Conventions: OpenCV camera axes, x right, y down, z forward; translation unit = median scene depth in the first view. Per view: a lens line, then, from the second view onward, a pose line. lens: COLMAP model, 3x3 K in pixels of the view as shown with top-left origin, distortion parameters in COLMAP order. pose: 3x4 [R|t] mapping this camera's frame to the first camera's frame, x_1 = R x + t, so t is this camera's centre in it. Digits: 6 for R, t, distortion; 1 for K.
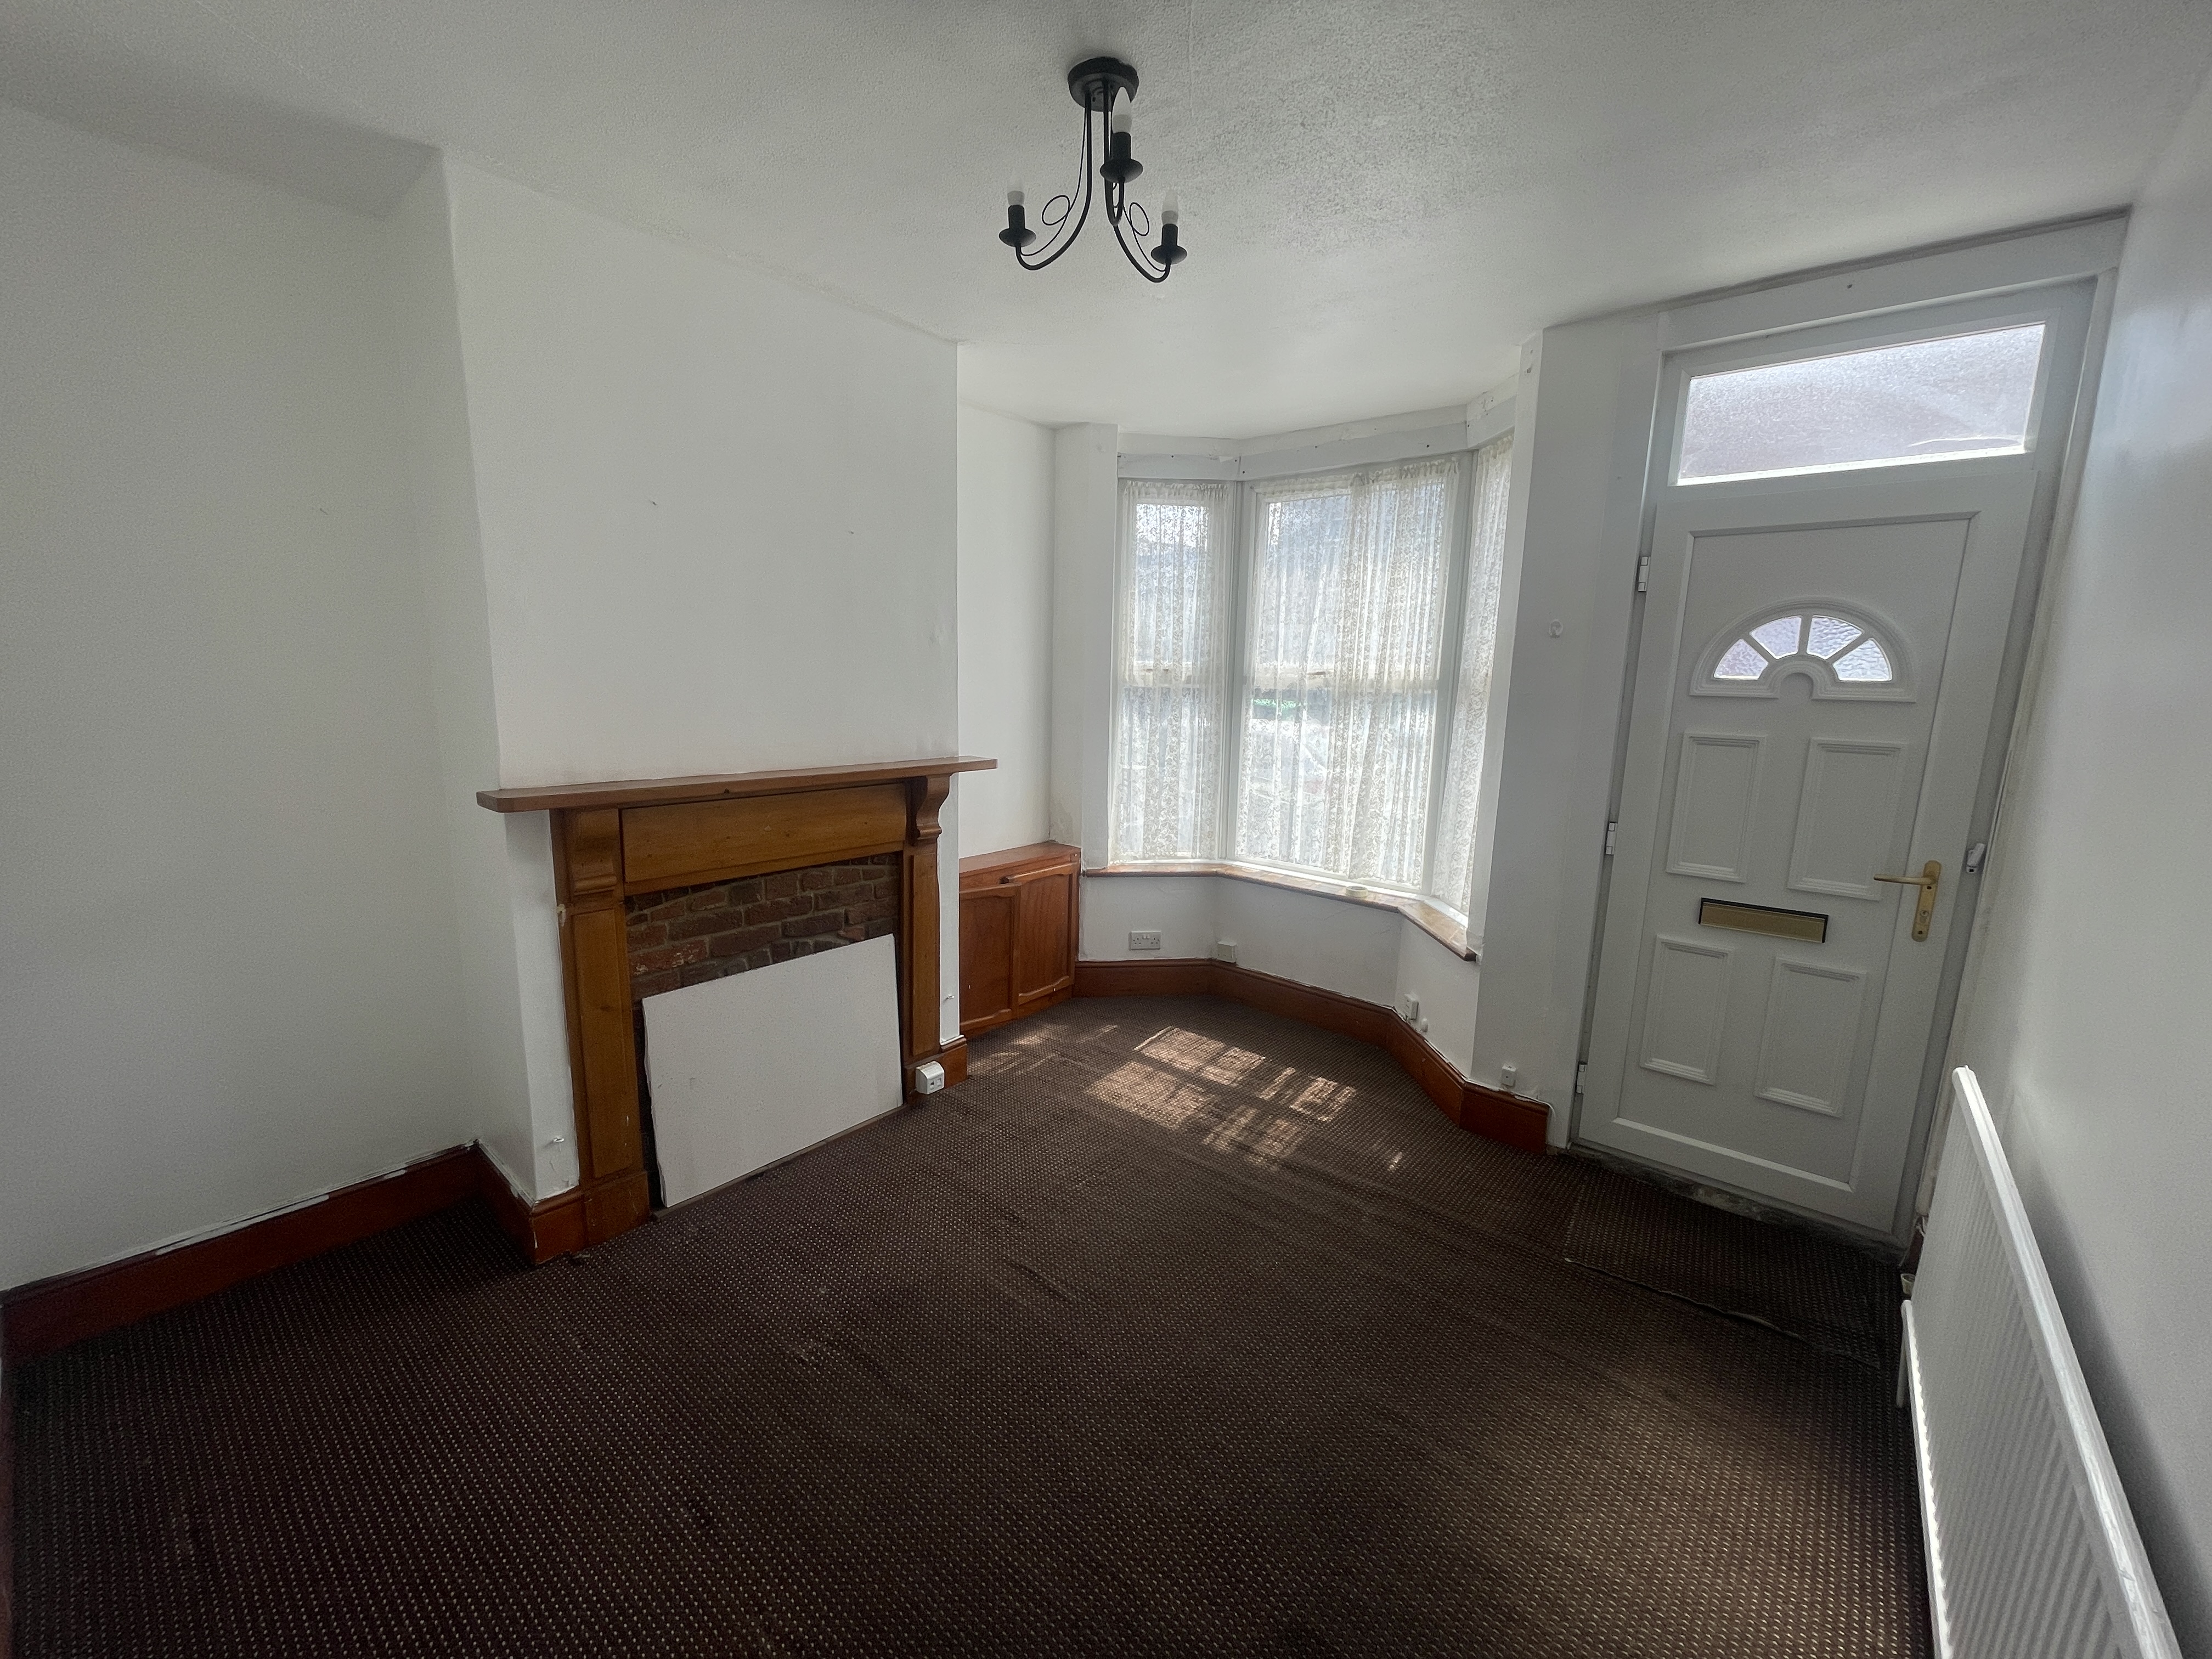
lens RADIAL K [[891.1, 0, 1099.1], [0, 891.1, 822.3], [0, 0, 1]] dist [0.009492, -0.000263]
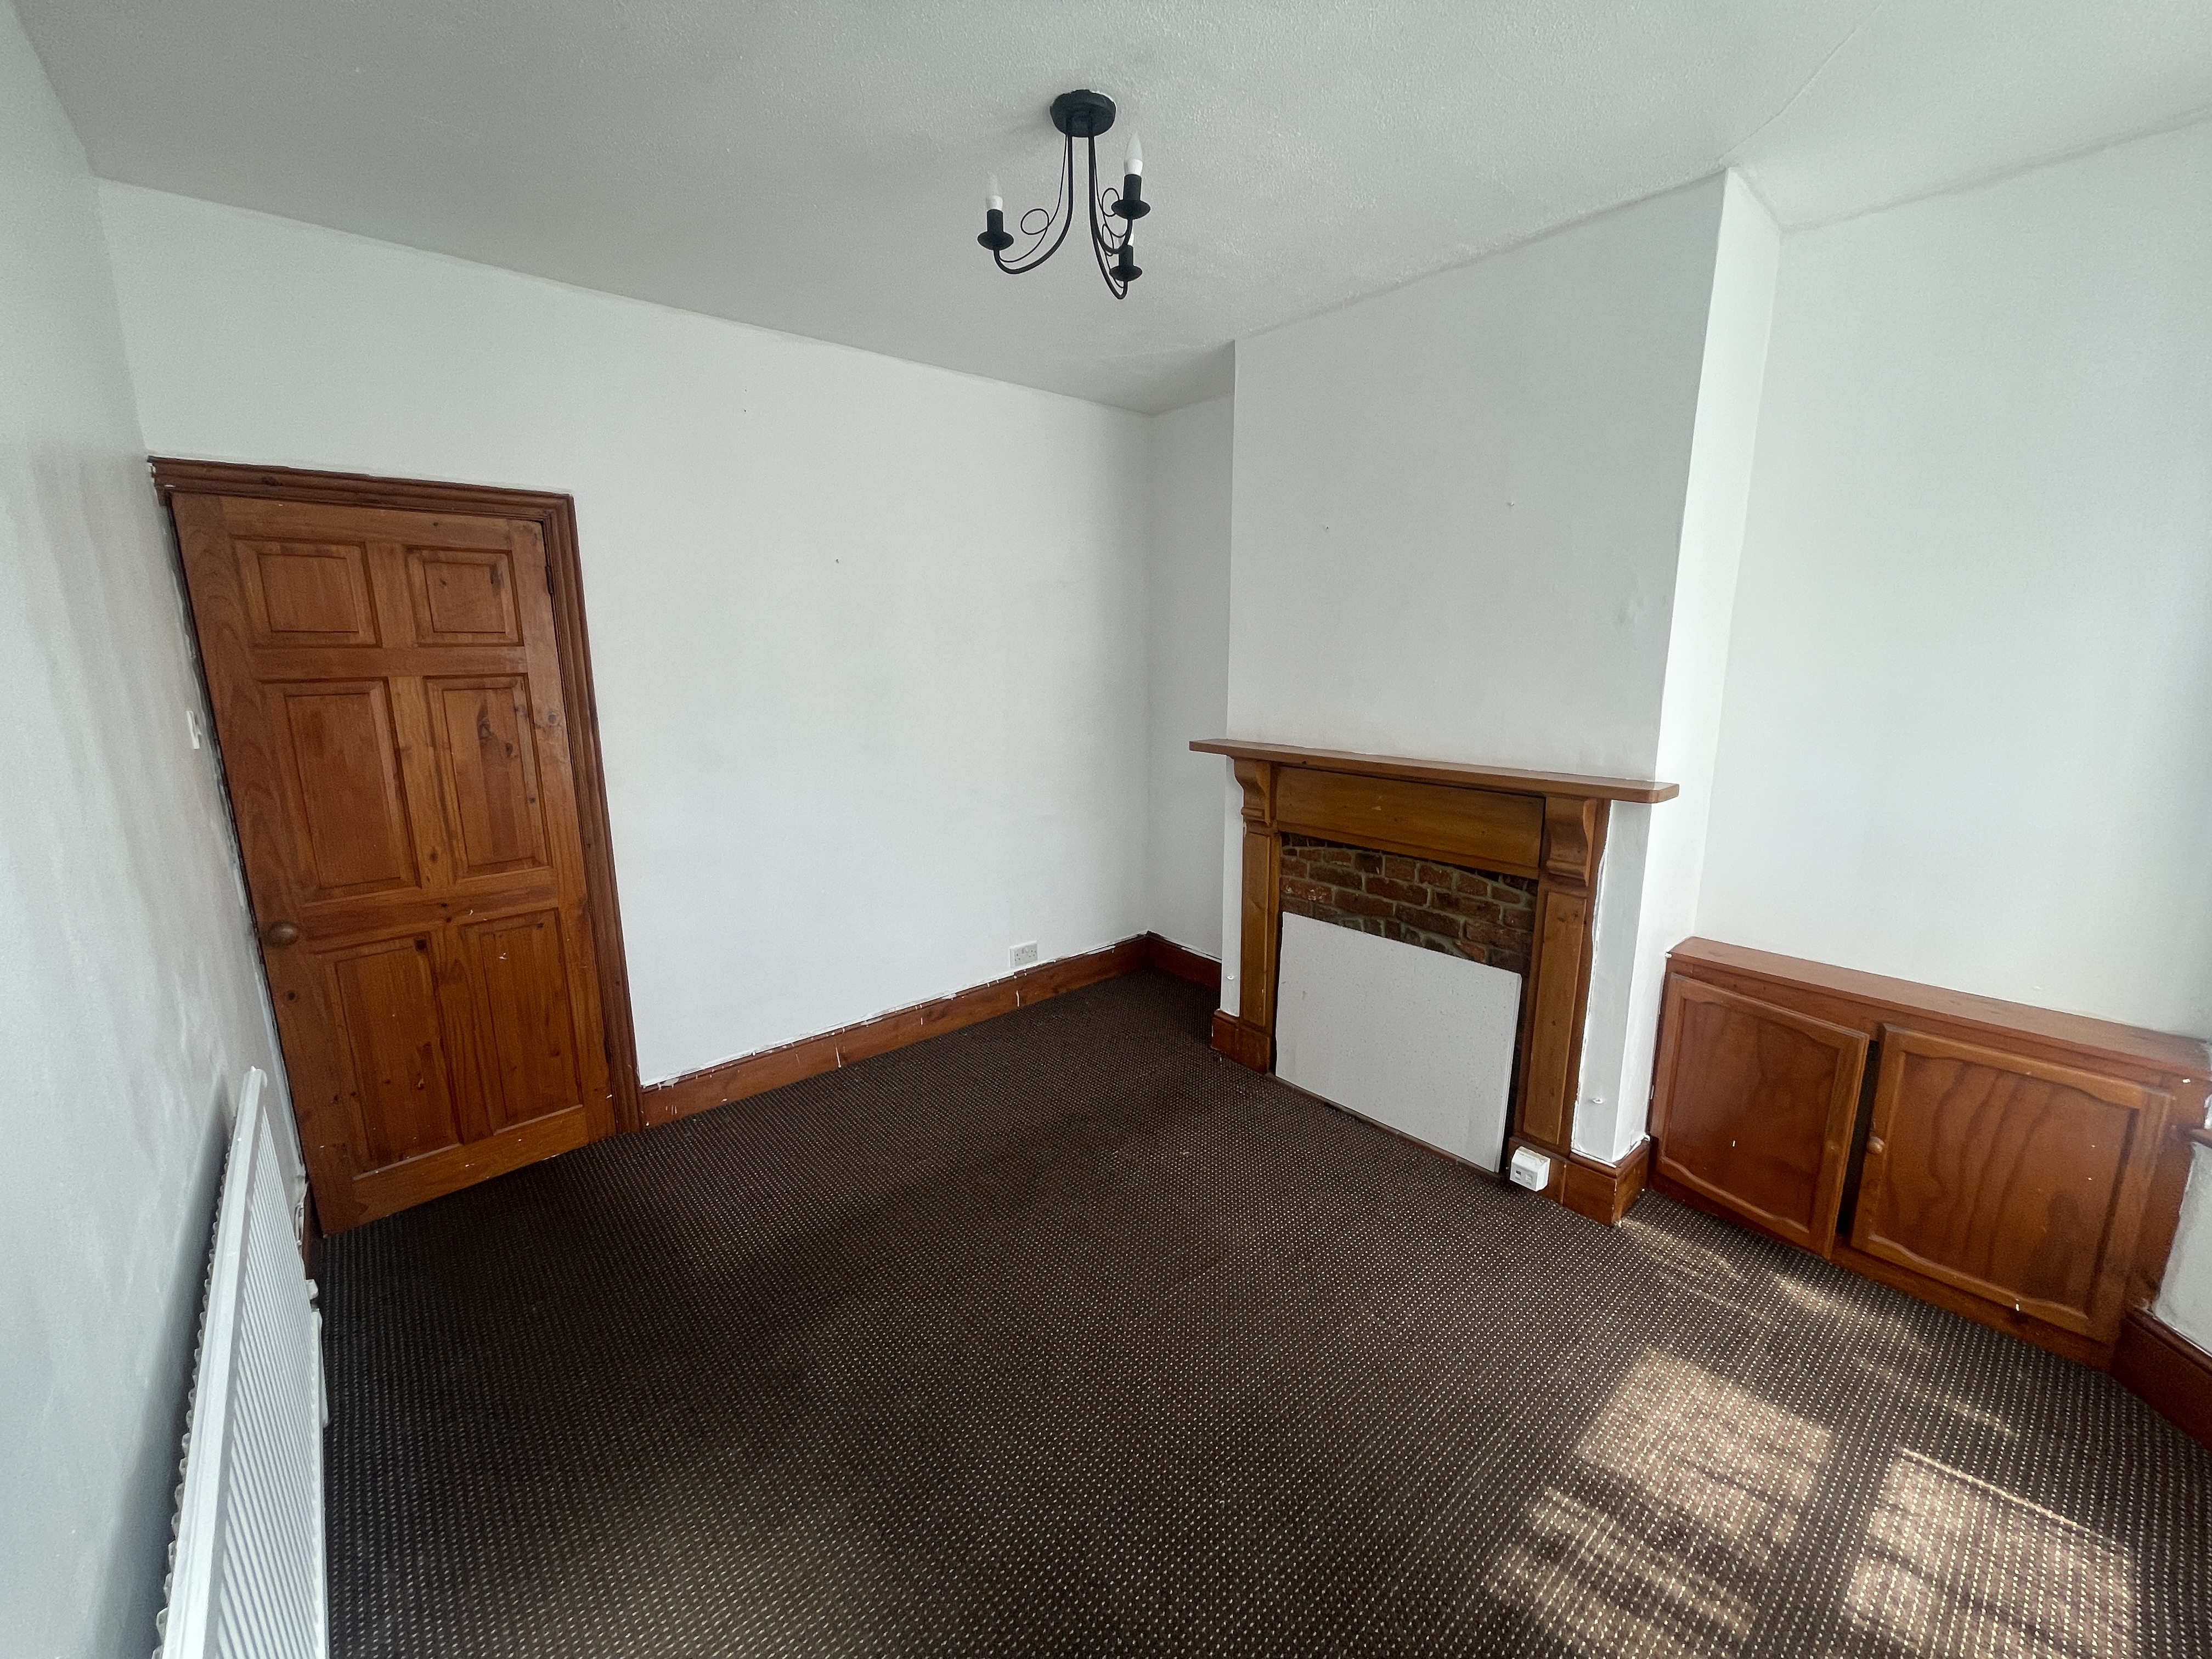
lens RADIAL K [[891.1, 0, 1099.1], [0, 891.1, 822.3], [0, 0, 1]] dist [0.009492, -0.000263]
pose [[-0.159149, 0.164400, -0.973470, 0.651809], [-0.168356, 0.967075, 0.190844, -0.111553], [0.972794, 0.194262, -0.126231, 0.717892]]
